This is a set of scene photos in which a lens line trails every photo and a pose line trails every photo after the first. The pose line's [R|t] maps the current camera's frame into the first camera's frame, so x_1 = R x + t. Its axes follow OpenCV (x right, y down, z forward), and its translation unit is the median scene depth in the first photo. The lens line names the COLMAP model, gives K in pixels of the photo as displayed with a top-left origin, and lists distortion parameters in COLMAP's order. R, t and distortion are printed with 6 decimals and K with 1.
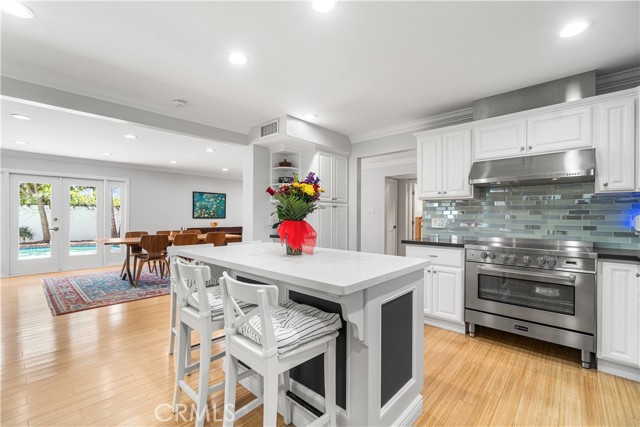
lens RADIAL K [[278.7, 0, 308.8], [0, 278.7, 215.1], [0, 0, 1]] dist [-0.010811, -0.000085]
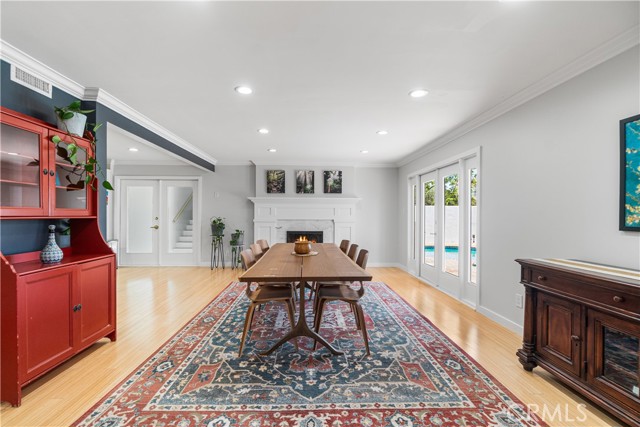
lens RADIAL K [[280.4, 0, 312.9], [0, 280.4, 212.9], [0, 0, 1]] dist [-0.003129, 0.000493]
pose [[-0.703427, -0.007546, -0.710727, -0.050179], [-0.003126, 0.999967, -0.007523, -0.000755], [0.710761, -0.003071, -0.703427, 0.968174]]
